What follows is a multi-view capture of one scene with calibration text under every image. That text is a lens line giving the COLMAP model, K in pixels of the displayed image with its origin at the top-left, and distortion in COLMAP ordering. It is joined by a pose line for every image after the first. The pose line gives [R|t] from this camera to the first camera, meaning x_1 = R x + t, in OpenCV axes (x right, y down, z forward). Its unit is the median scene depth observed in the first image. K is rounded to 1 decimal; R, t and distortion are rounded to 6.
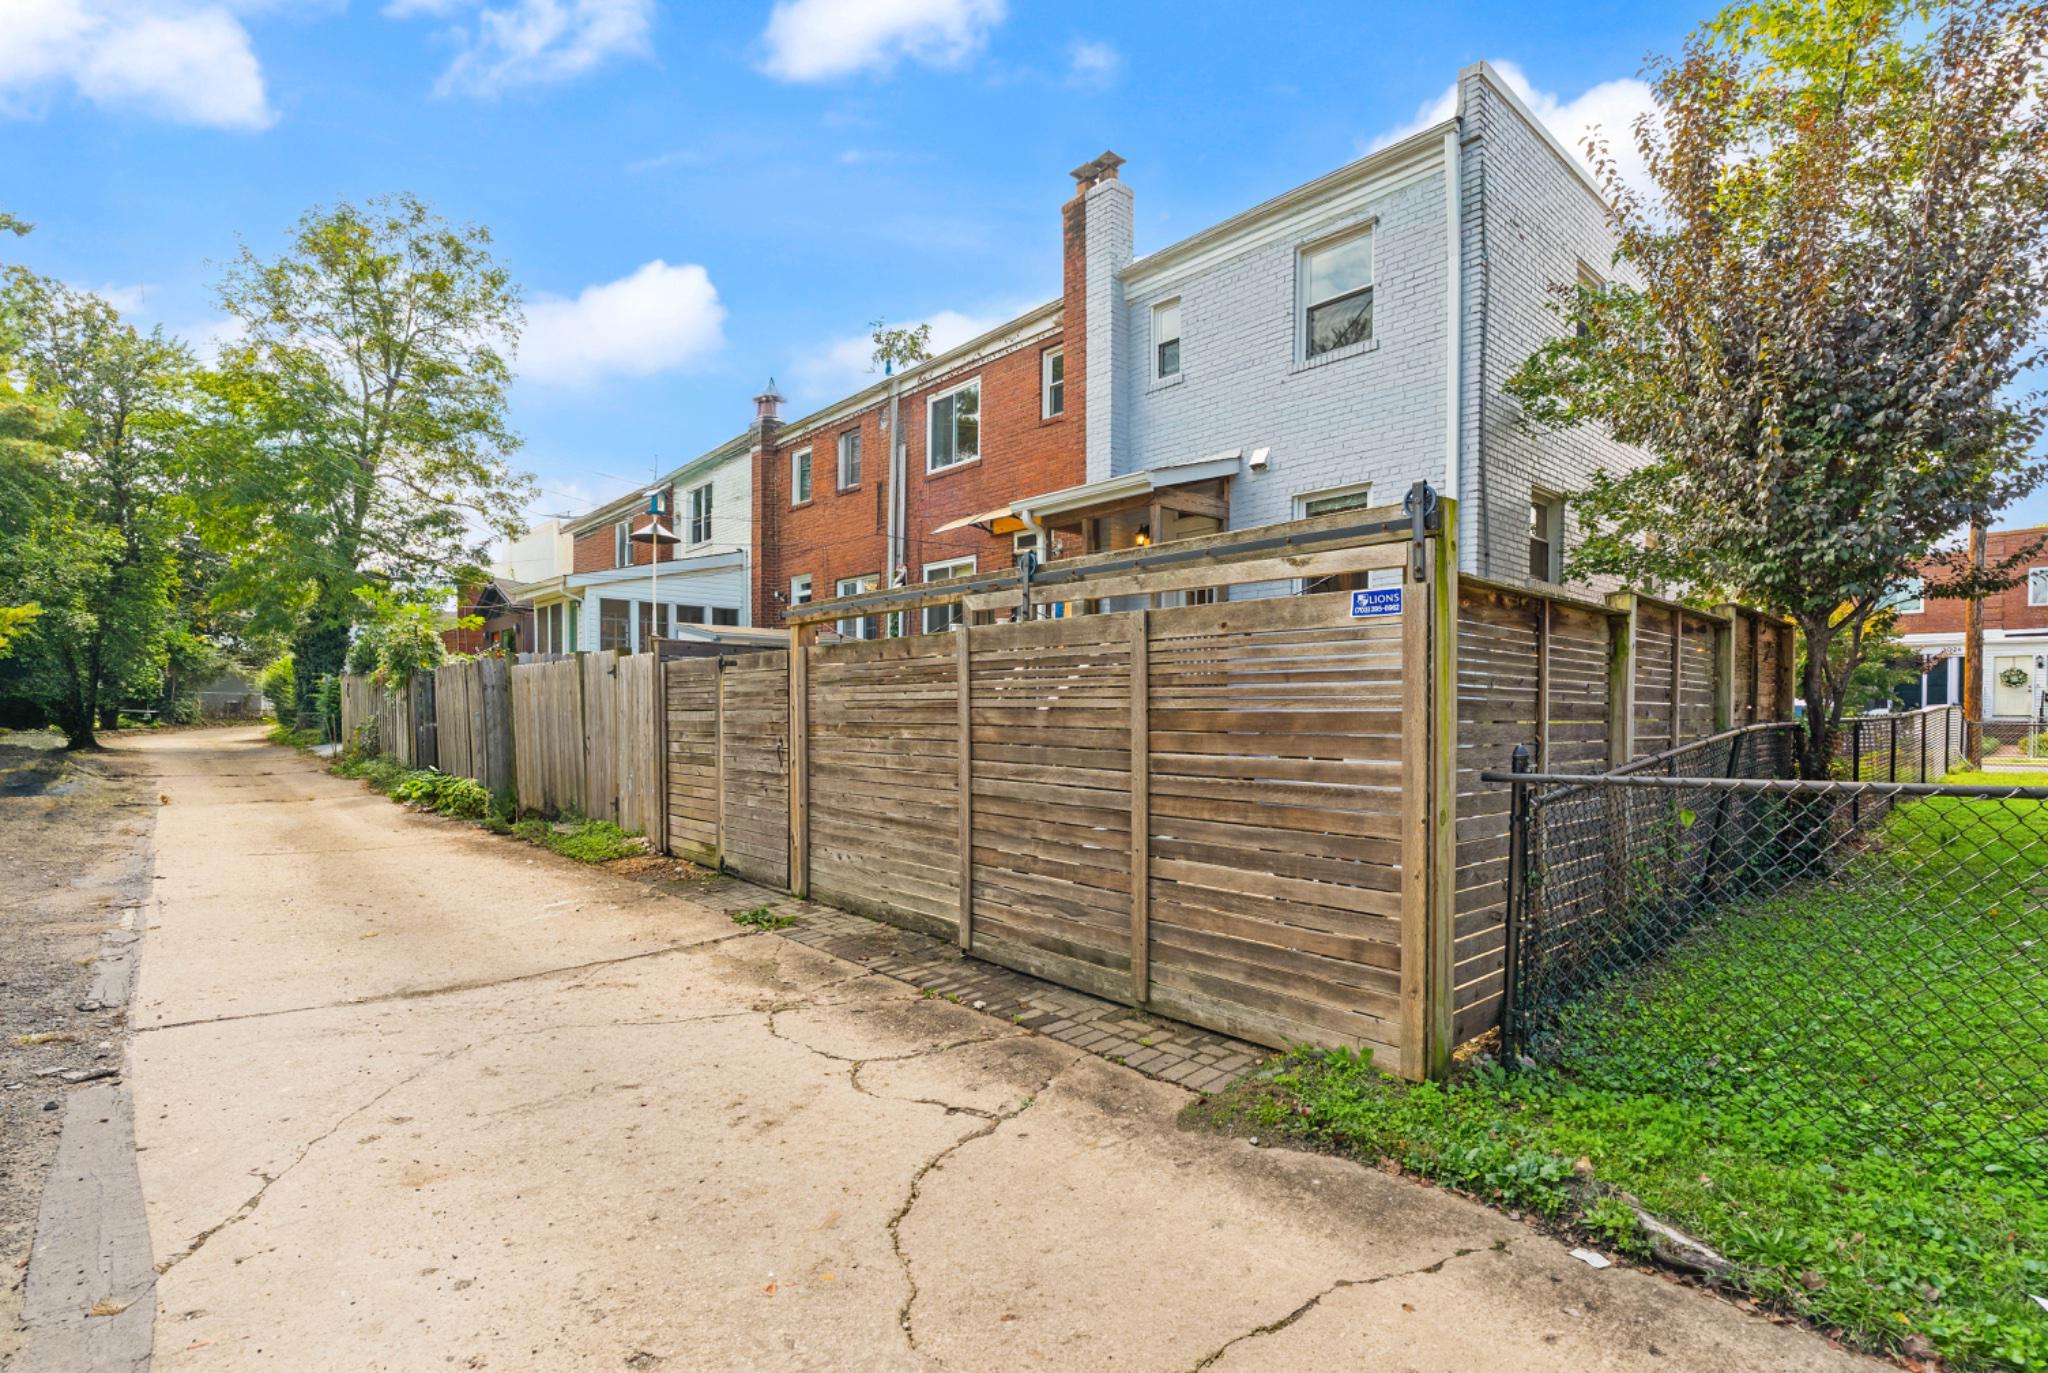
lens RADIAL K [[937.2, 0, 1021.3], [0, 937.2, 760.9], [0, 0, 1]] dist [-0.004663, 0.000512]
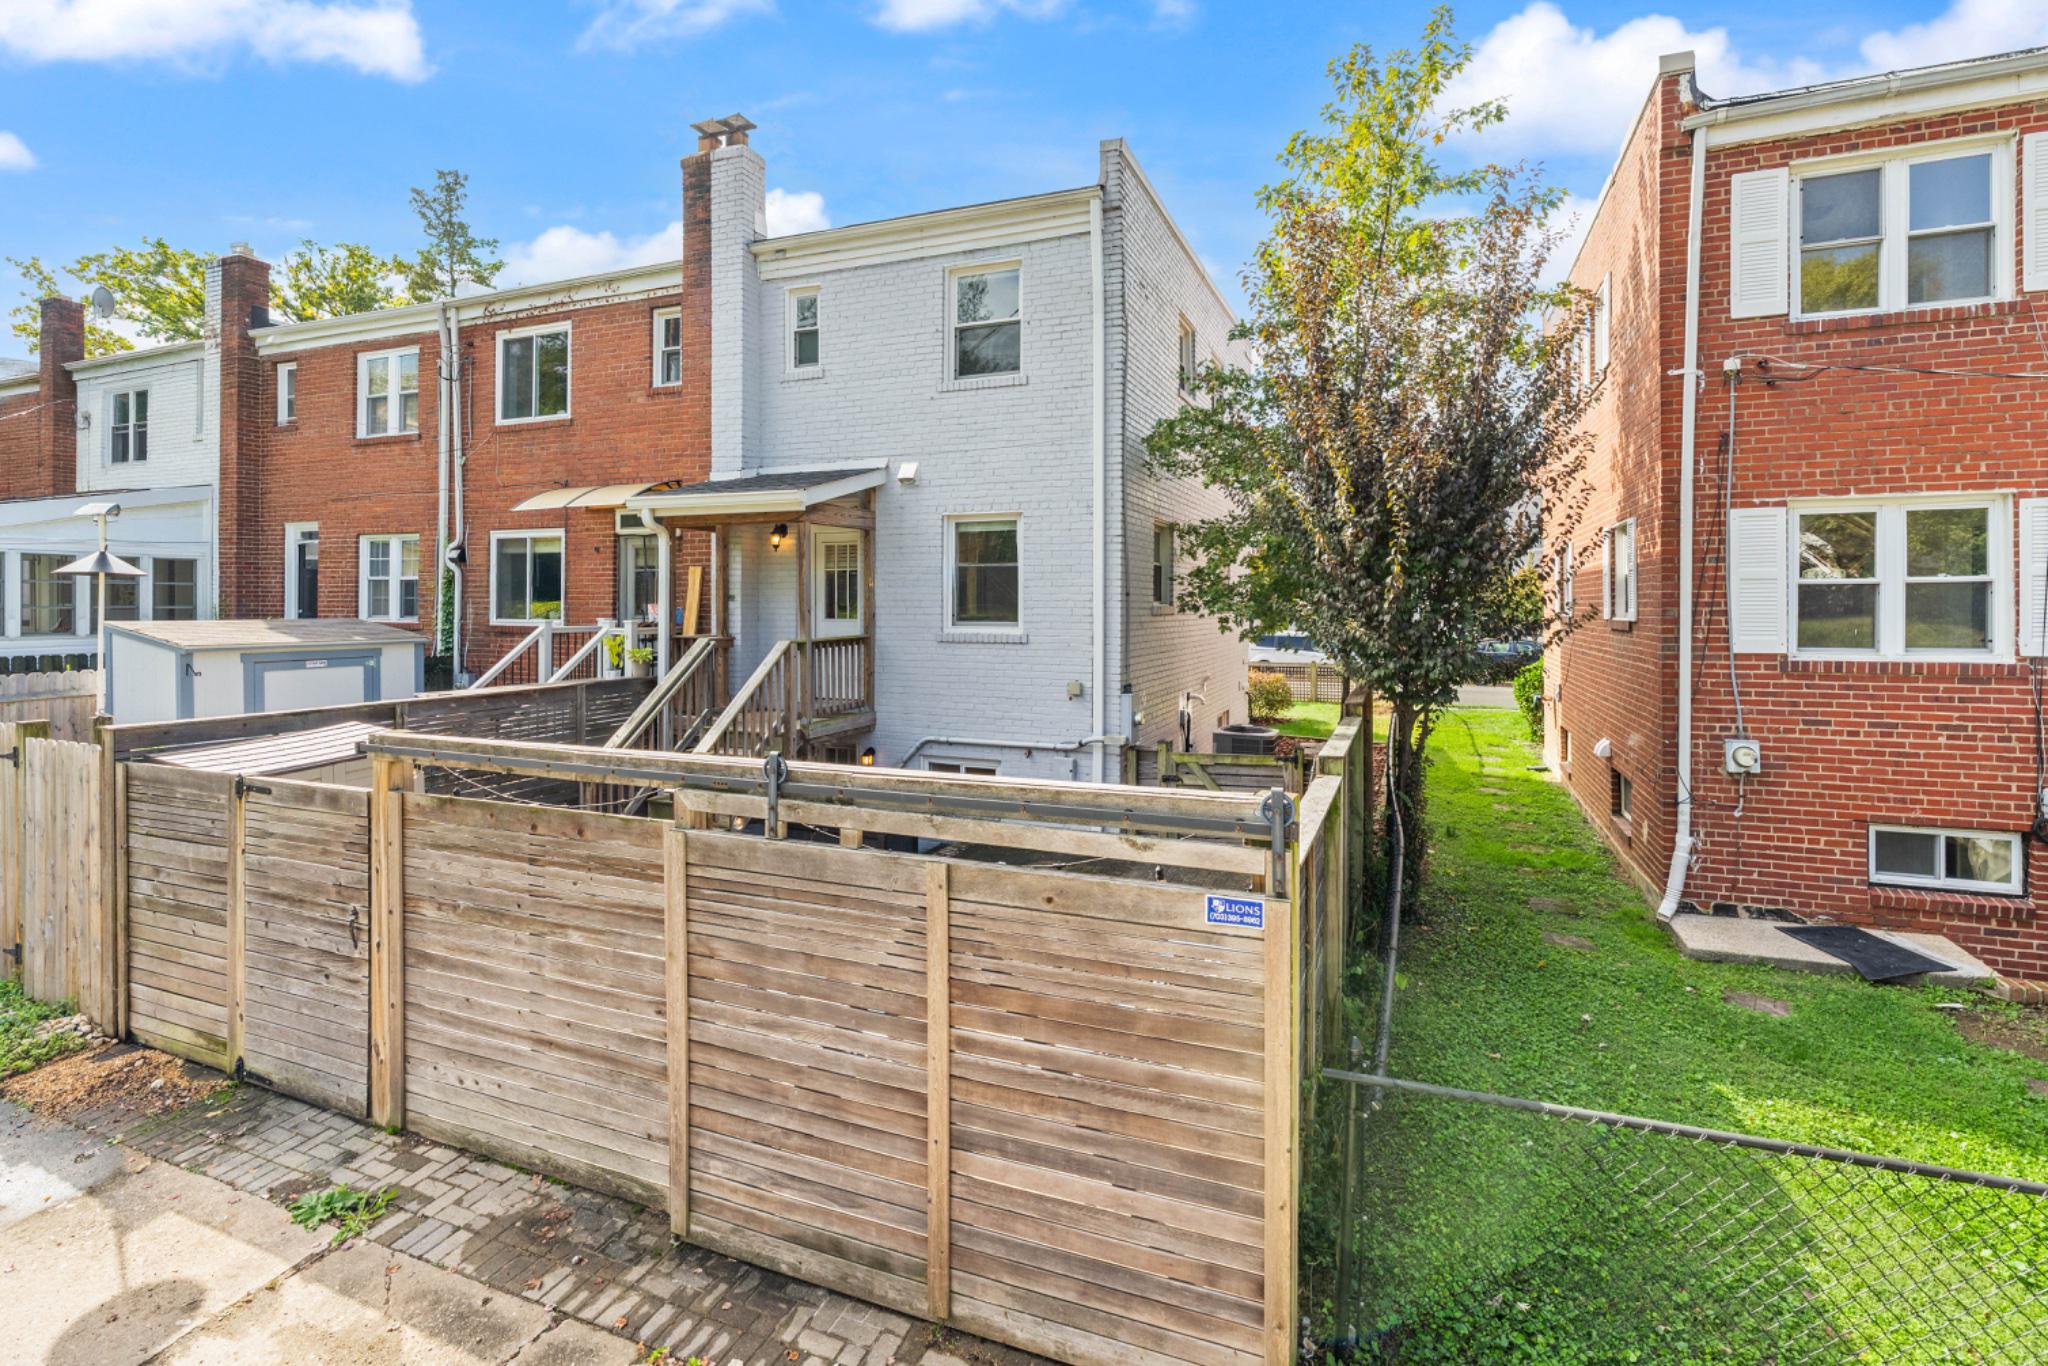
lens RADIAL K [[959.2, 0, 1019.1], [0, 959.2, 645.7], [0, 0, 1]] dist [-0.004516, 0.001674]
pose [[0.905162, -0.007324, 0.425005, -0.105108], [0.018531, 0.999581, -0.022241, -0.201603], [-0.424664, 0.028007, 0.904918, 0.107434]]
